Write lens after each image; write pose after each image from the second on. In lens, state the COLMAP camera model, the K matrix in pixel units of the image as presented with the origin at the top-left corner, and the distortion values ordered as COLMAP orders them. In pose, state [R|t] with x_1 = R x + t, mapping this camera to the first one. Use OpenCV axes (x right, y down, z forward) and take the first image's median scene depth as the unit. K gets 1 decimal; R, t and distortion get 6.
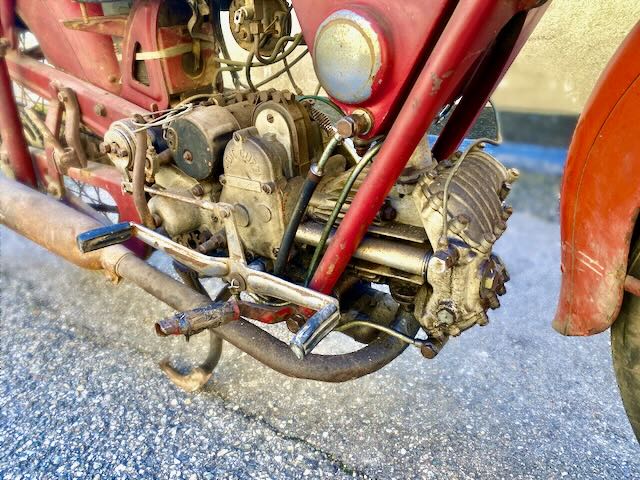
lens RADIAL K [[507.9, 0, 314.7], [0, 507.9, 241.9], [0, 0, 1]] dist [-0.002265, -0.000508]
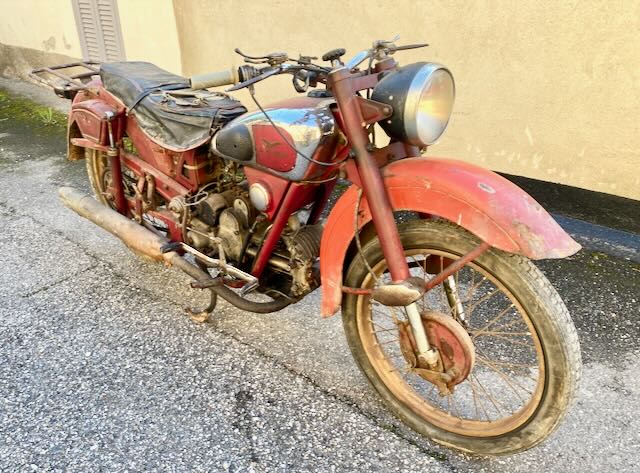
lens RADIAL K [[569.7, 0, 281.1], [0, 569.7, 277.2], [0, 0, 1]] dist [0.025107, -0.036911]
pose [[0.992531, 0.074884, -0.096308, 0.347657], [-0.068340, 0.995235, 0.069552, -0.082580], [0.101057, -0.062451, 0.992919, -1.486037]]
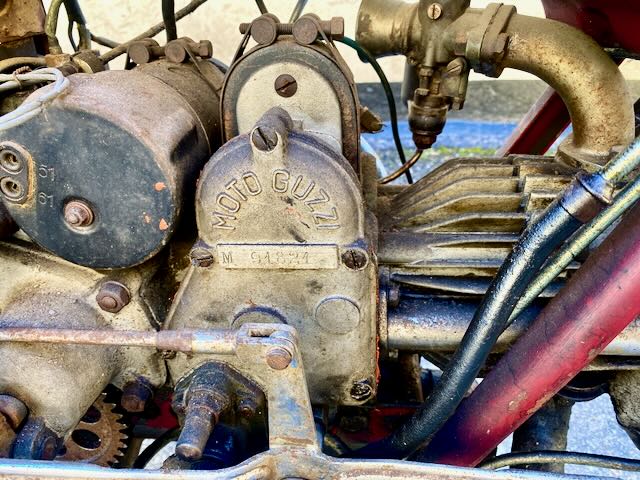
lens RADIAL K [[507.9, 0, 313.4], [0, 507.9, 236.9], [0, 0, 1]] dist [-0.002265, -0.000508]
pose [[0.859321, -0.220243, 0.461584, -0.251778], [0.217236, 0.974247, 0.060434, -0.127099], [-0.463007, 0.048340, 0.885035, 0.558735]]
